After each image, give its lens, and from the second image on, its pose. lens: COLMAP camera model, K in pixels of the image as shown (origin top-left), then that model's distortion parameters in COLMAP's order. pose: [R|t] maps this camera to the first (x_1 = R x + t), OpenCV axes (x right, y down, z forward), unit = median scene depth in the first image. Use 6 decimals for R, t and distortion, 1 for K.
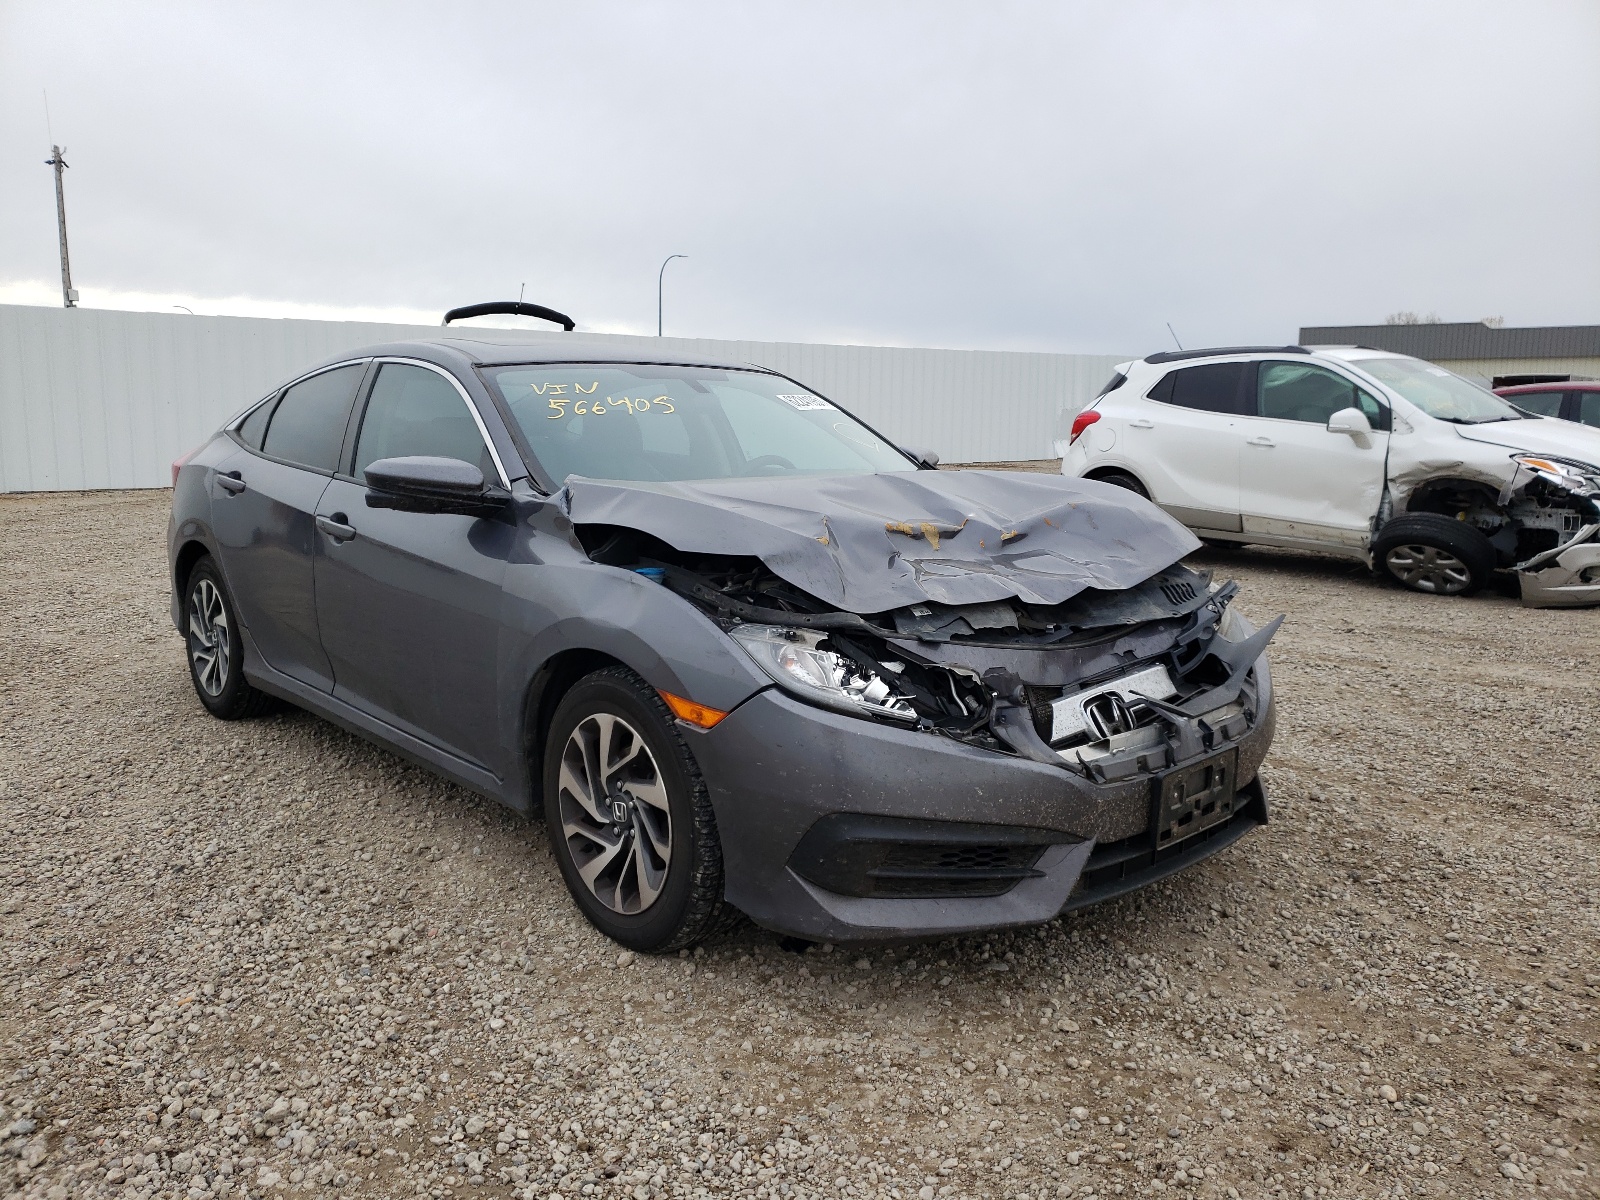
lens RADIAL K [[1282.4, 0, 805.9], [0, 1282.4, 602.7], [0, 0, 1]] dist [0.082256, -0.056324]
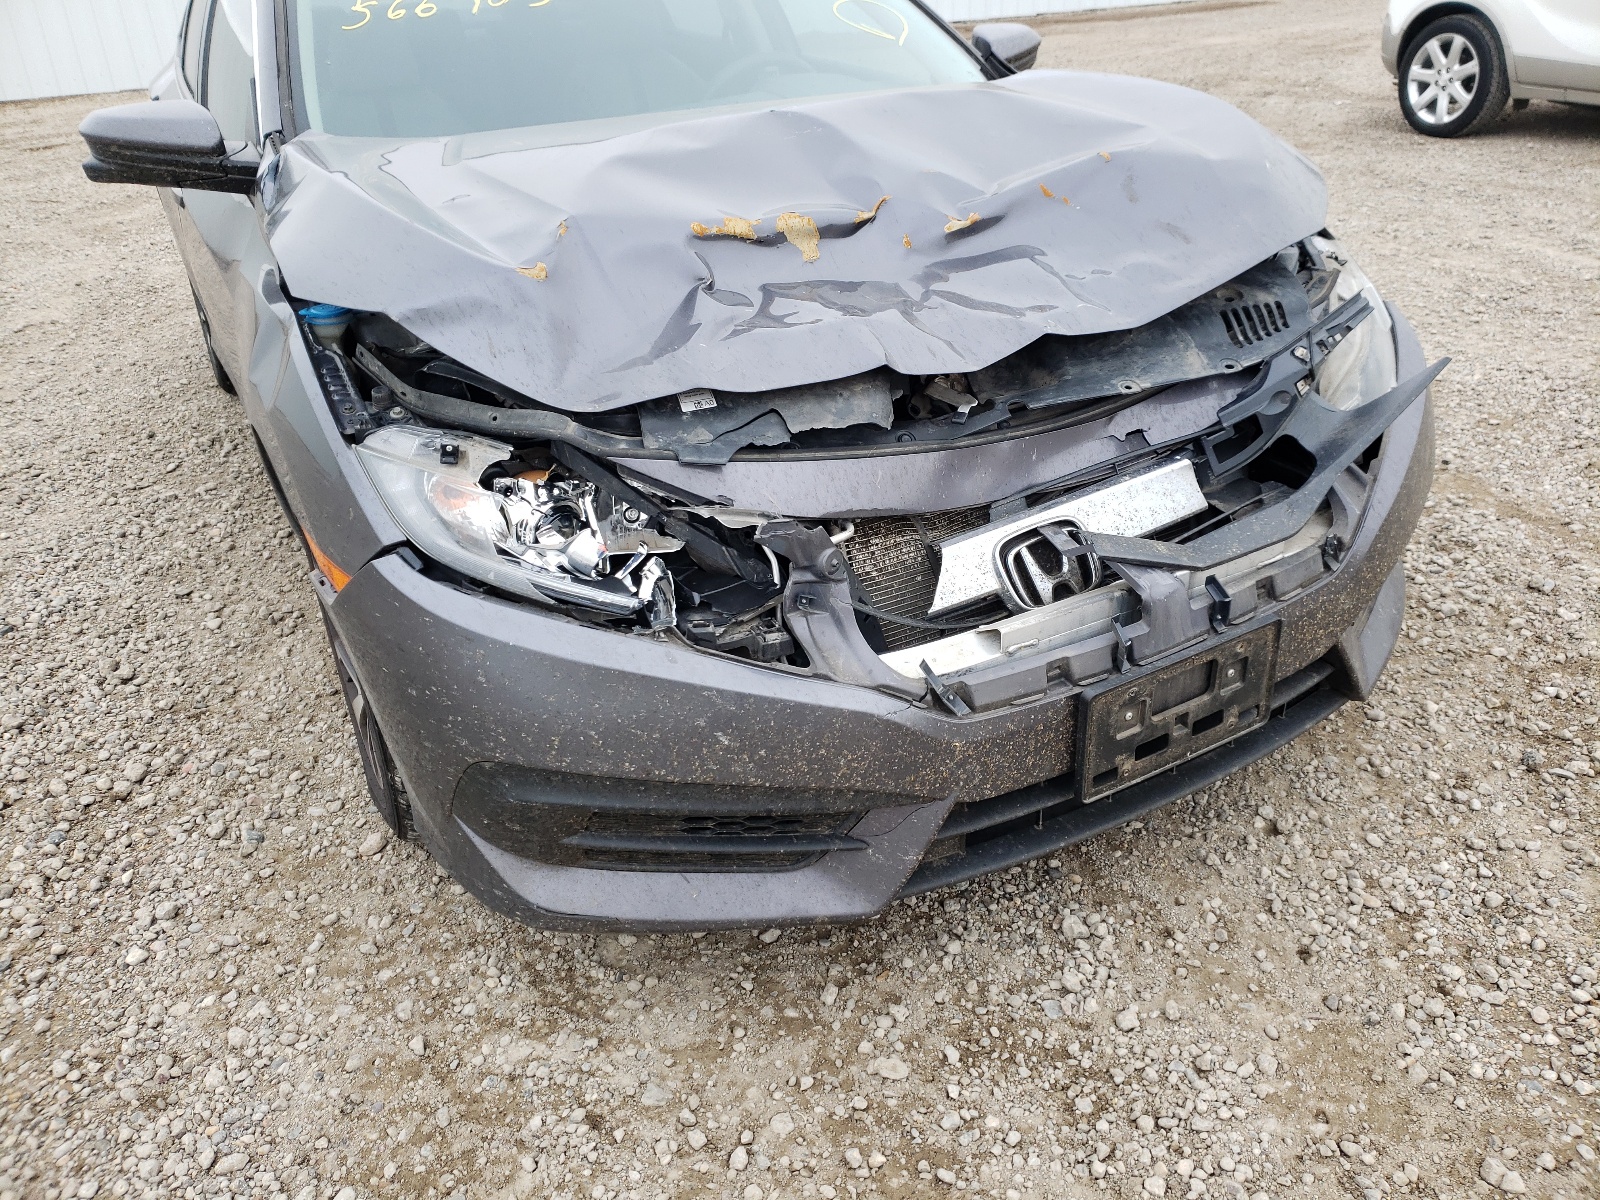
lens RADIAL K [[1282.4, 0, 794.4], [0, 1282.4, 597.0], [0, 0, 1]] dist [0.082256, -0.056324]
pose [[0.969597, 0.055395, -0.238356, 0.266958], [0.022244, 0.950057, 0.311284, -0.086809], [0.243695, -0.307122, 0.919940, 0.423939]]
